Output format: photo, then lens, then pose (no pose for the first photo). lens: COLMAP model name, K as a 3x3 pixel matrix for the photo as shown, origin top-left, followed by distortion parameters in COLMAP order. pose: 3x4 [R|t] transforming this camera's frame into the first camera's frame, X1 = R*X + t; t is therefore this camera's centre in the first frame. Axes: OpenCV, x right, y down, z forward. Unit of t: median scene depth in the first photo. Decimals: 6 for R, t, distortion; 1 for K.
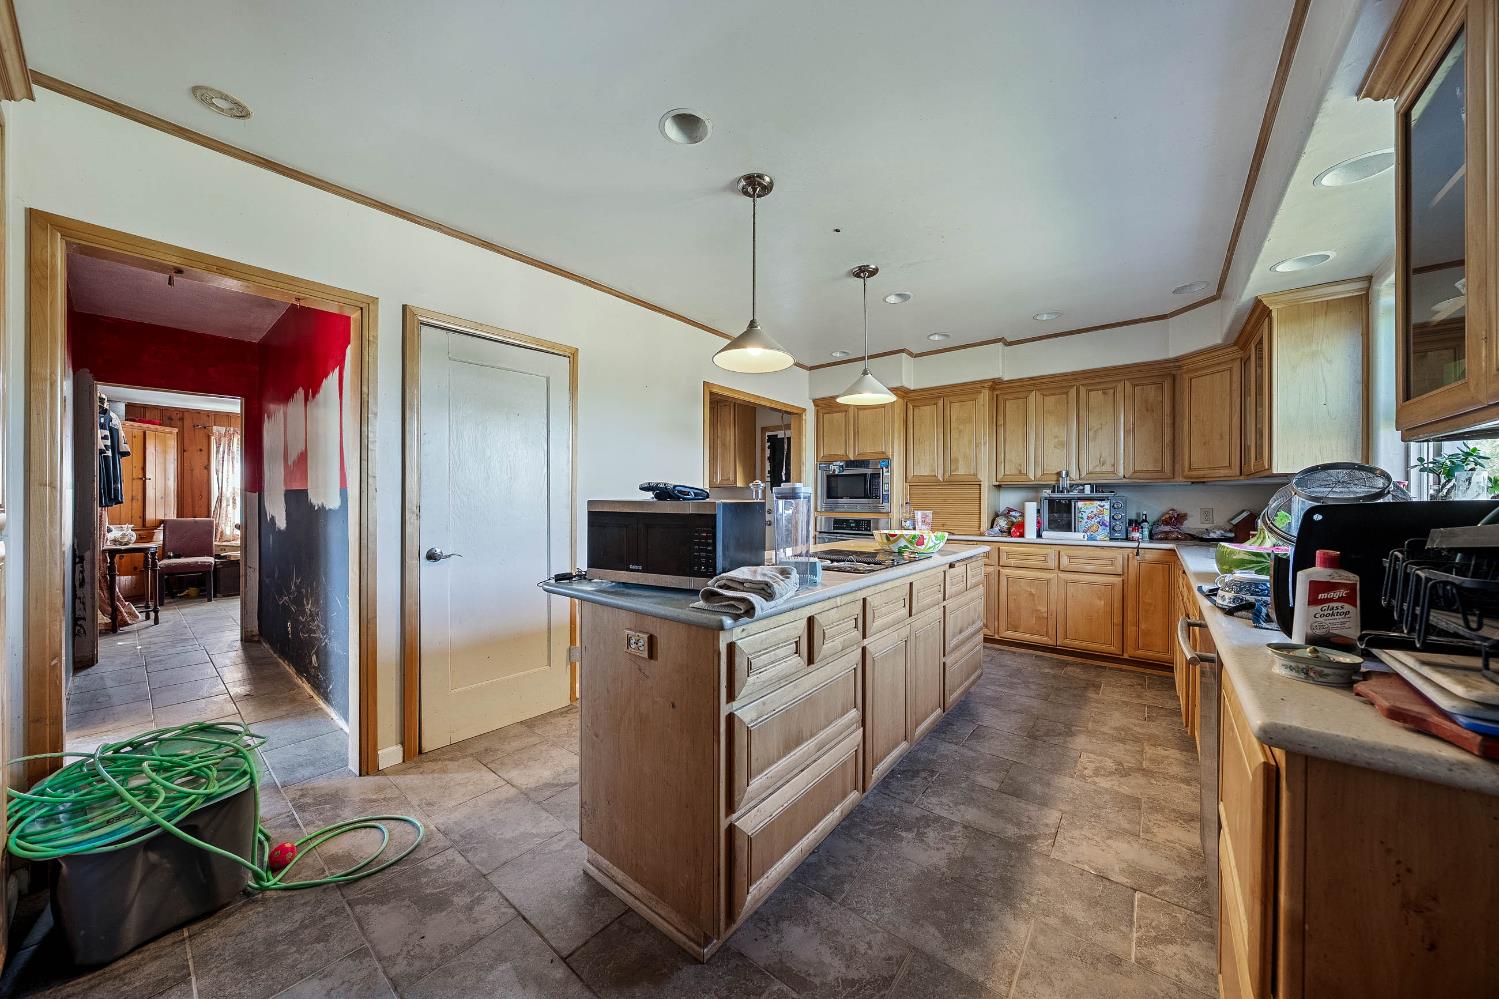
lens RADIAL K [[507.3, 0, 749.5], [0, 507.3, 499.5], [0, 0, 1]] dist [0.000807, 0.000088]
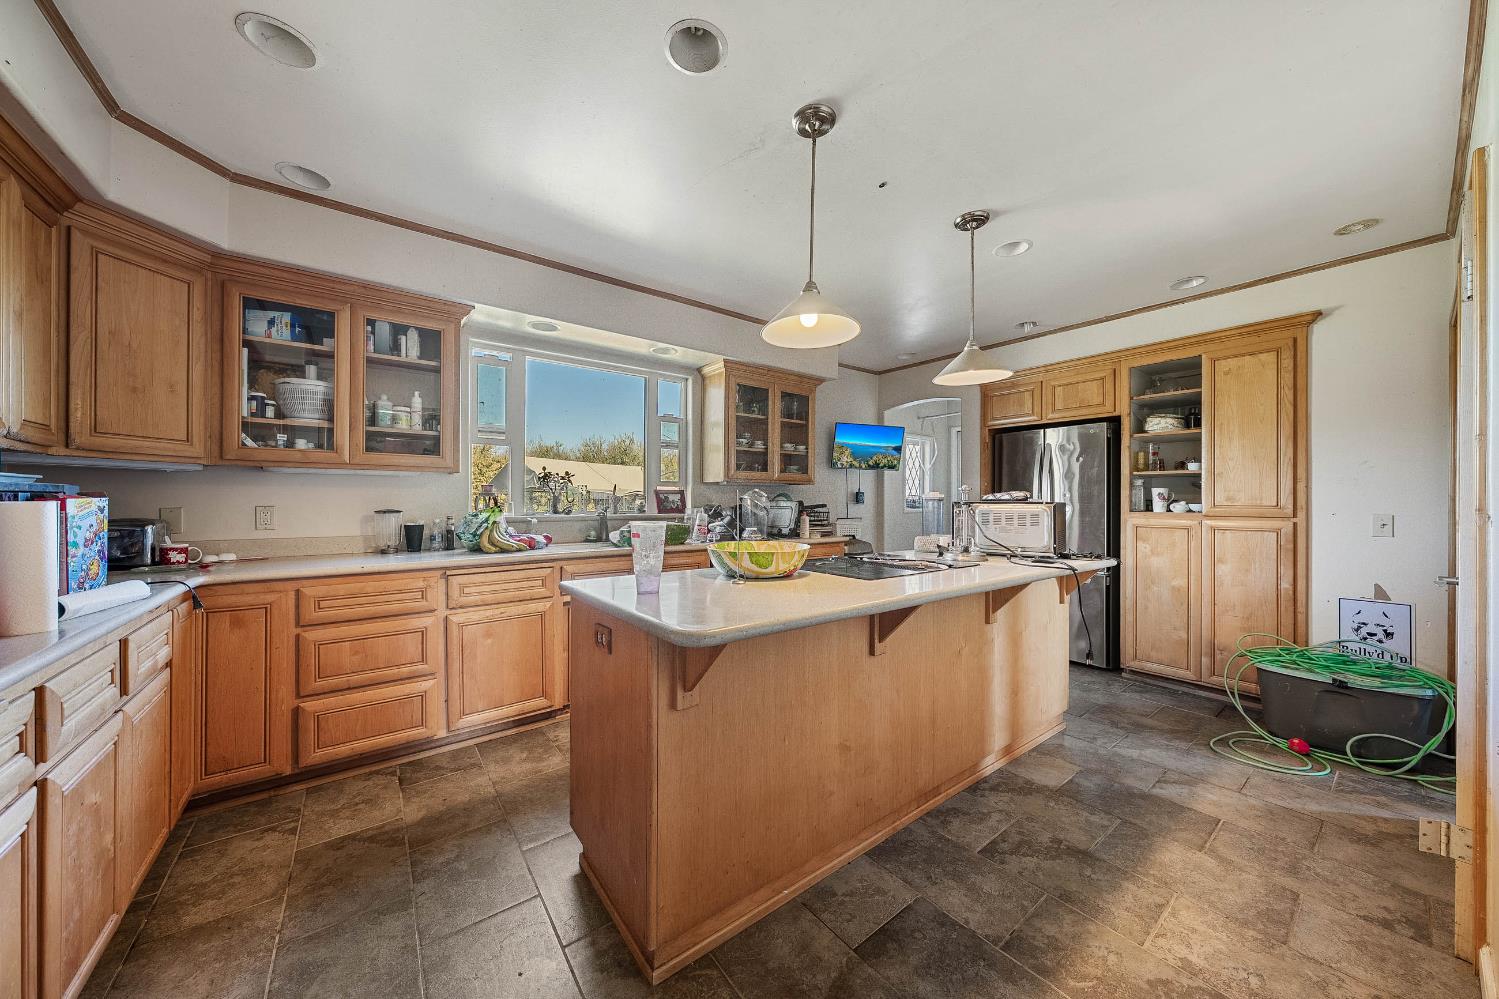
lens RADIAL K [[507.3, 0, 749.5], [0, 507.3, 499.5], [0, 0, 1]] dist [0.000807, 0.000088]
pose [[-0.969049, -0.007607, 0.246753, 0.118612], [-0.007548, 0.999971, 0.001187, -0.000003], [-0.246755, -0.000712, -0.969078, 1.282054]]
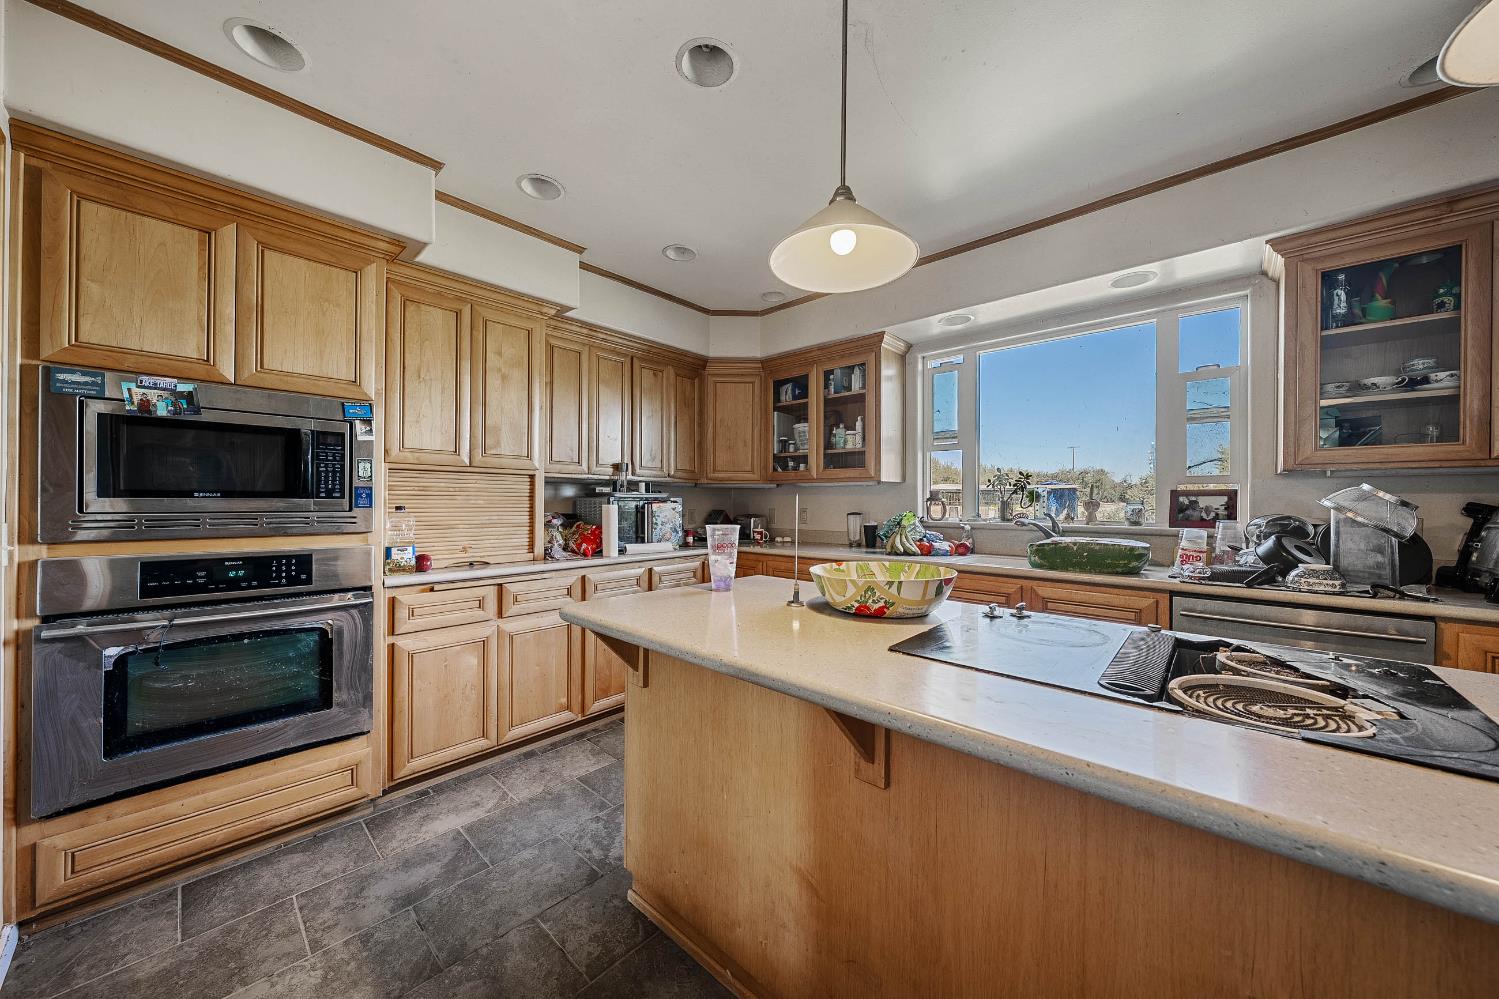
lens RADIAL K [[522.0, 0, 749.5], [0, 522.0, 499.5], [0, 0, 1]] dist [-0.000984, -0.000047]
pose [[0.069614, 0.003080, 0.997569, -0.163427], [-0.004007, 0.999988, -0.002808, -0.000693], [-0.997566, -0.003802, 0.069626, 0.829958]]
